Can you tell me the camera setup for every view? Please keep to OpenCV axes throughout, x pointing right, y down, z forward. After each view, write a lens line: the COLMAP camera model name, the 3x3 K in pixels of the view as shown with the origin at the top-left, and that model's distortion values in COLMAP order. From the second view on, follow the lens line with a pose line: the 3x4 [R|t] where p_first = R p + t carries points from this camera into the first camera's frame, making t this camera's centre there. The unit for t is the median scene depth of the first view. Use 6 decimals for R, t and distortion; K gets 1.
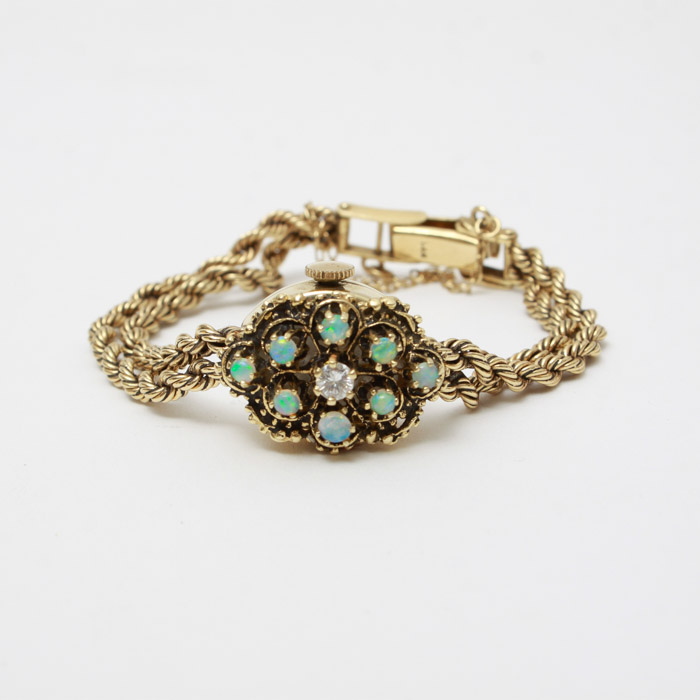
lens RADIAL K [[1511.7, 0, 349.0], [0, 1511.7, 350.7], [0, 0, 1]] dist [-0.028771, 0.000000]
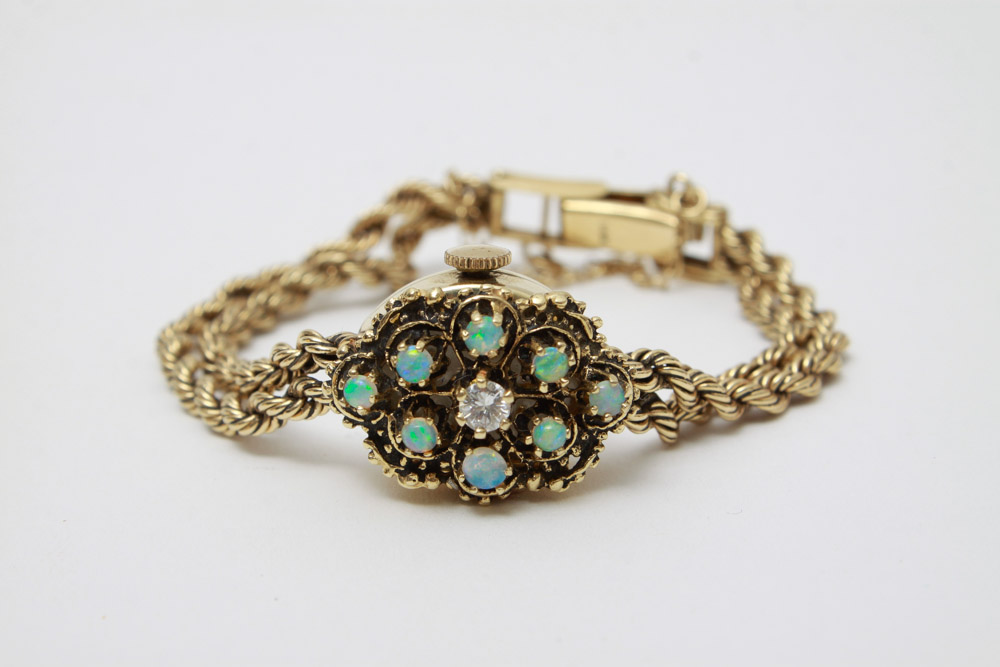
lens RADIAL K [[2557.5, 0, 501.2], [0, 2557.5, 332.8], [0, 0, 1]] dist [0.063295, 0.000000]
pose [[0.999973, -0.001435, 0.007183, -0.010505], [0.001449, 0.999997, -0.001917, -0.013759], [-0.007180, 0.001927, 0.999972, -0.259510]]
